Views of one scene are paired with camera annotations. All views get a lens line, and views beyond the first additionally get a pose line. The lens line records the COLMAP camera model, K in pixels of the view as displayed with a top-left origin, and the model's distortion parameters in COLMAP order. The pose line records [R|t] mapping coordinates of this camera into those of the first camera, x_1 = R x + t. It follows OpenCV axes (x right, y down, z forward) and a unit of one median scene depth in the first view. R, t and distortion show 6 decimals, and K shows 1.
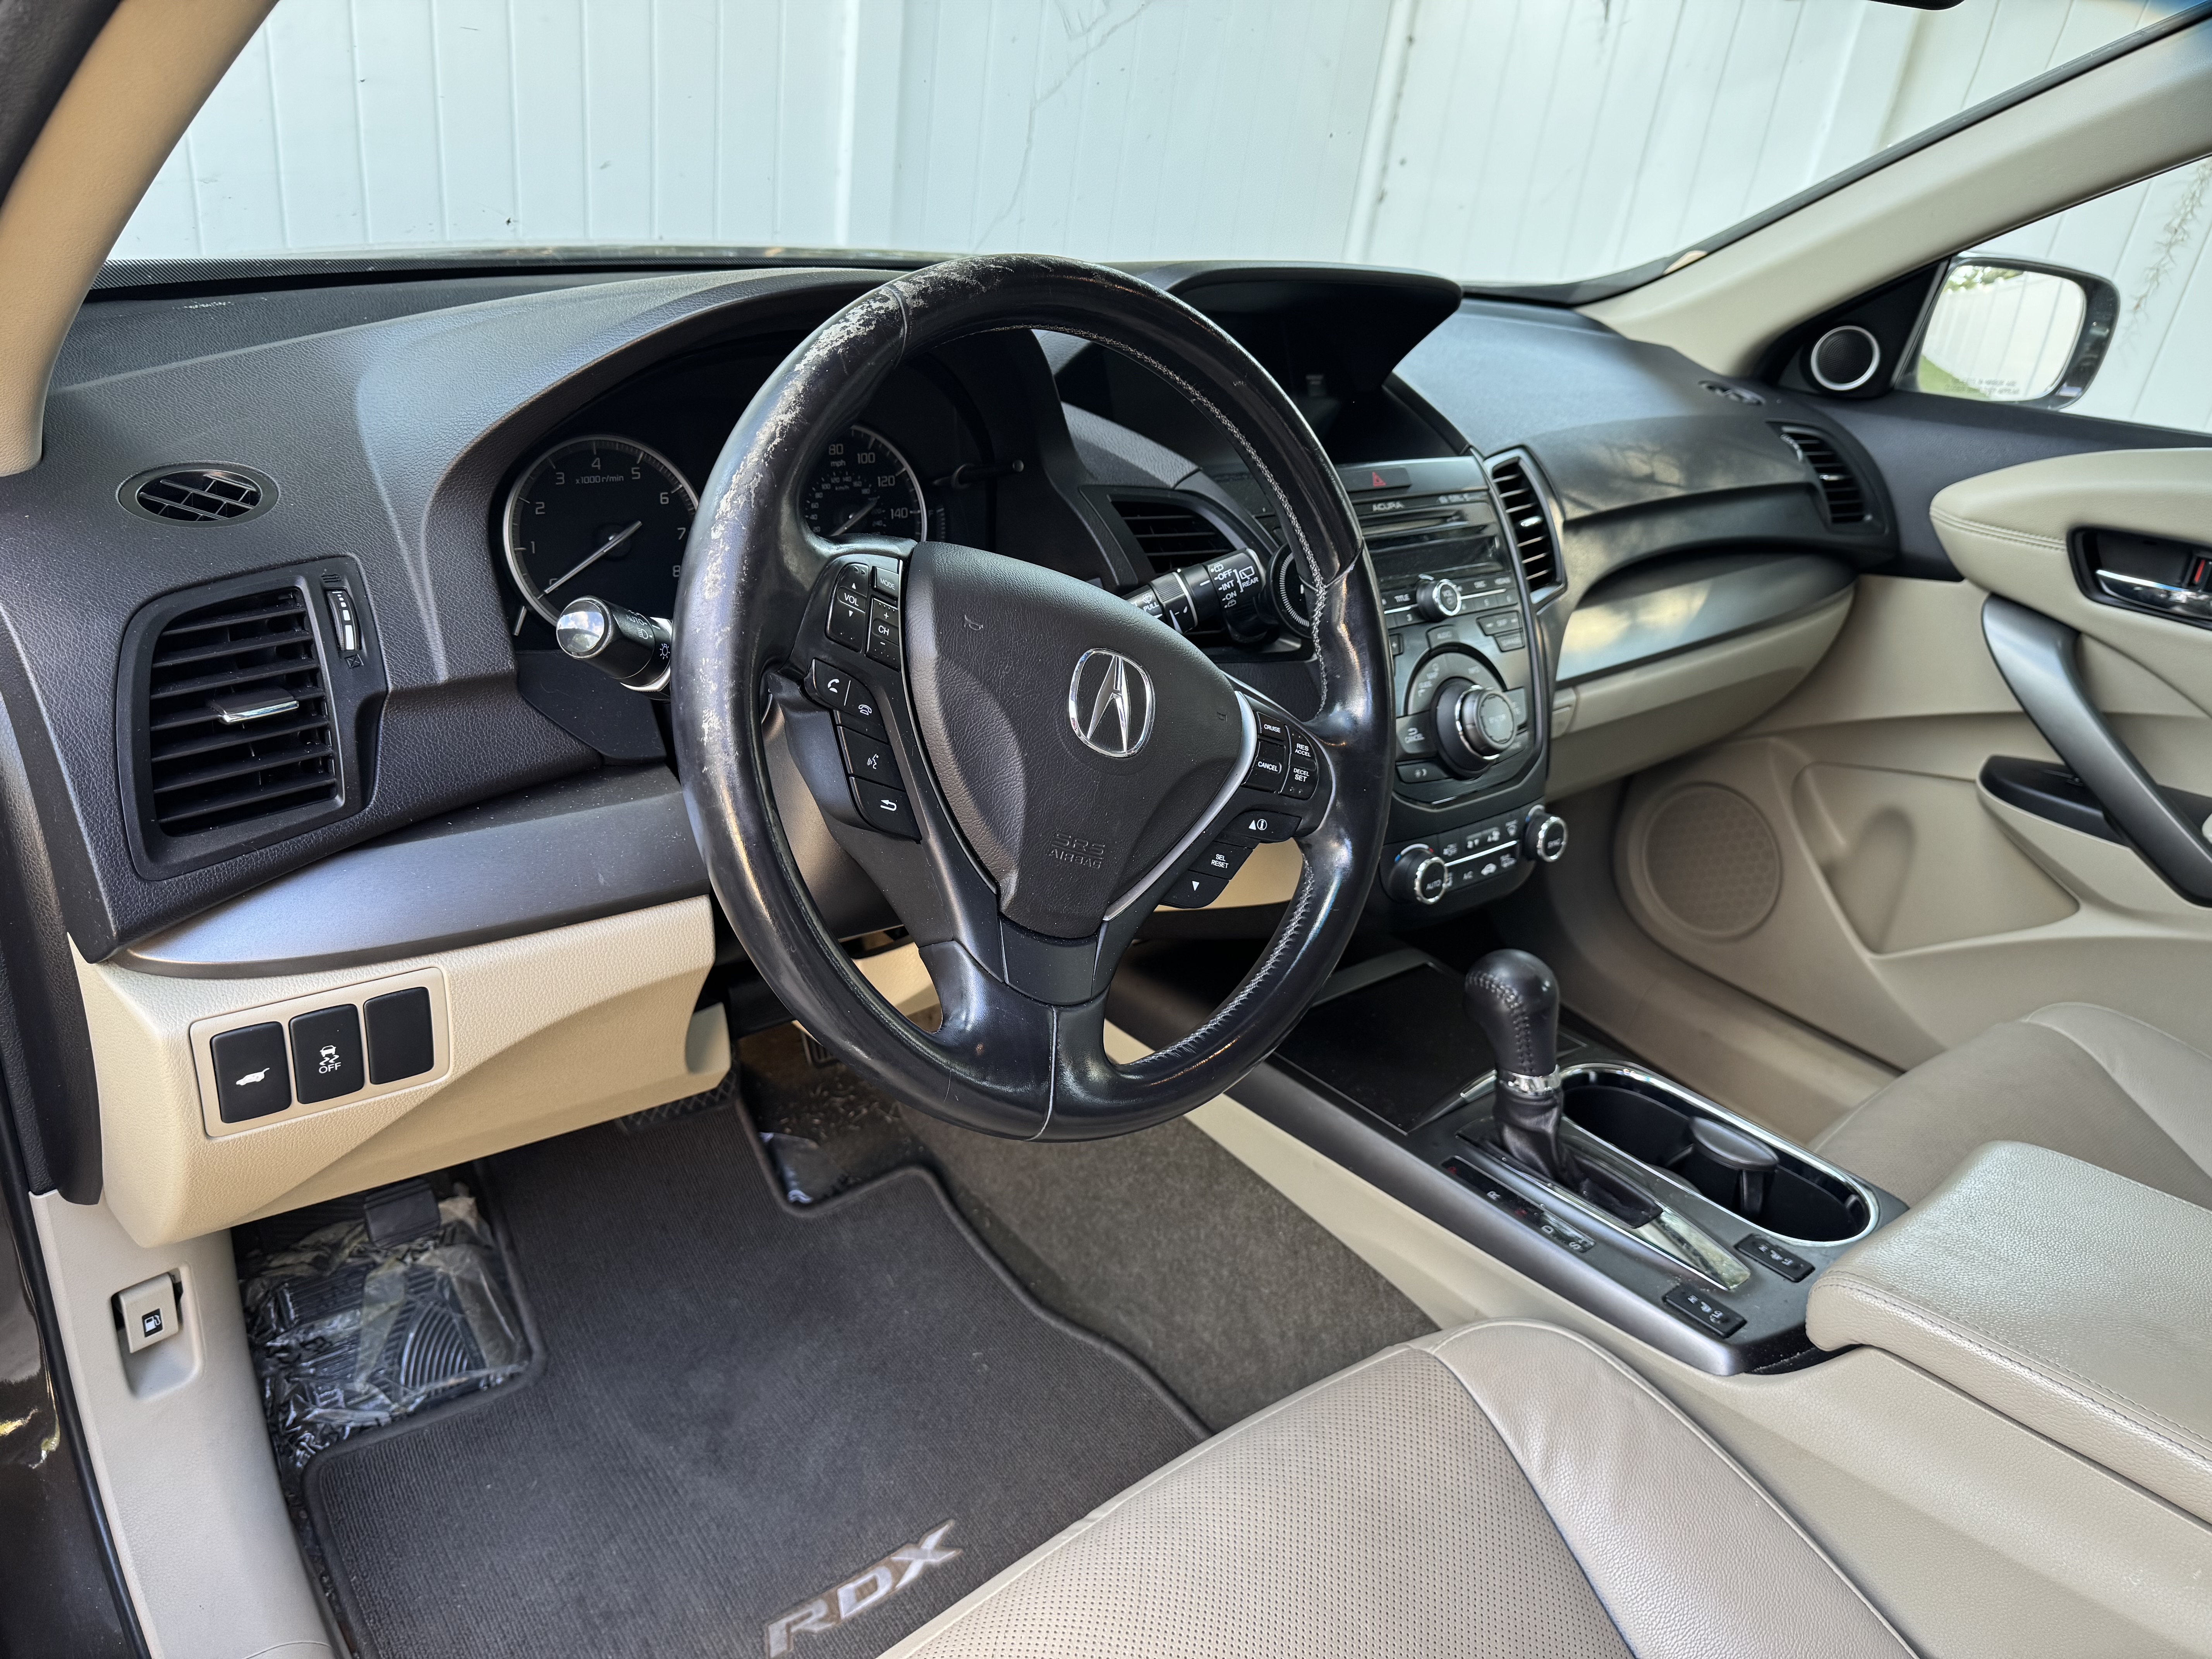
lens RADIAL K [[1550.7, 0, 1105.9], [0, 1550.7, 859.6], [0, 0, 1]] dist [0.097590, -0.175631]
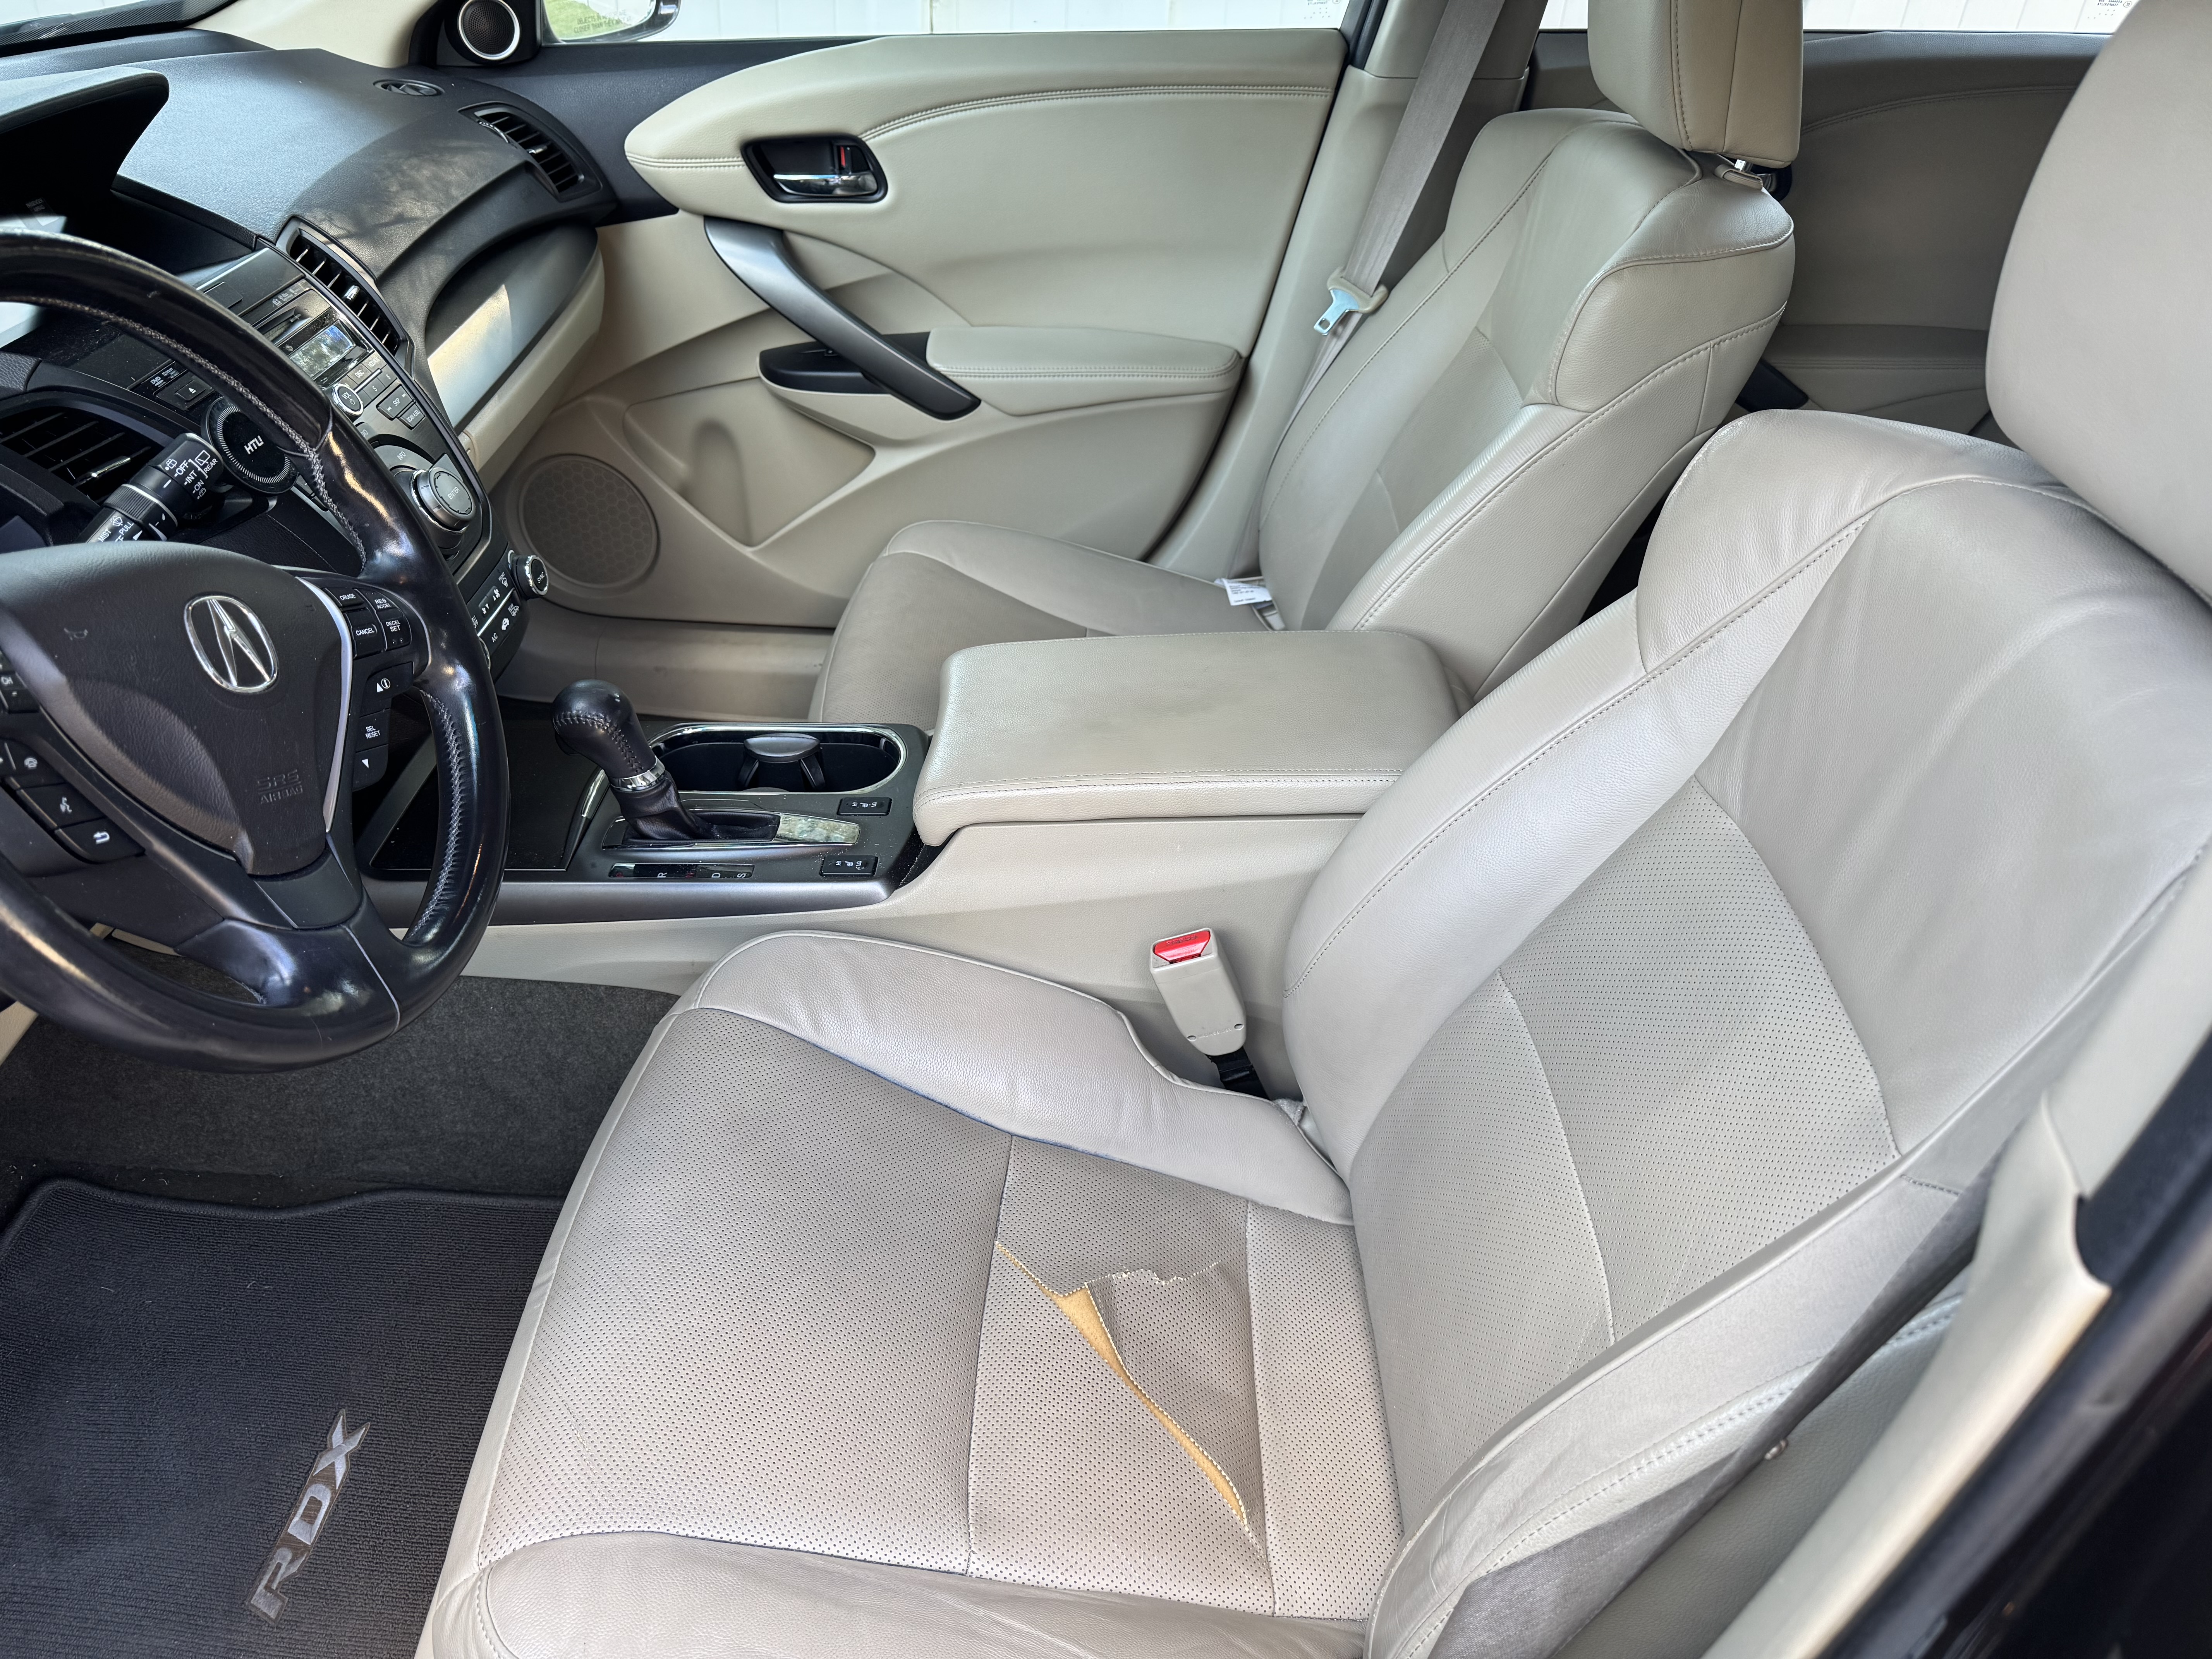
lens RADIAL K [[1497.2, 0, 1104.2], [0, 1497.2, 882.5], [0, 0, 1]] dist [0.080158, -0.102852]
pose [[0.660597, -0.514779, 0.546456, -0.158969], [0.361088, 0.856032, 0.369899, -0.083667], [-0.658199, -0.047035, 0.751373, -0.092149]]
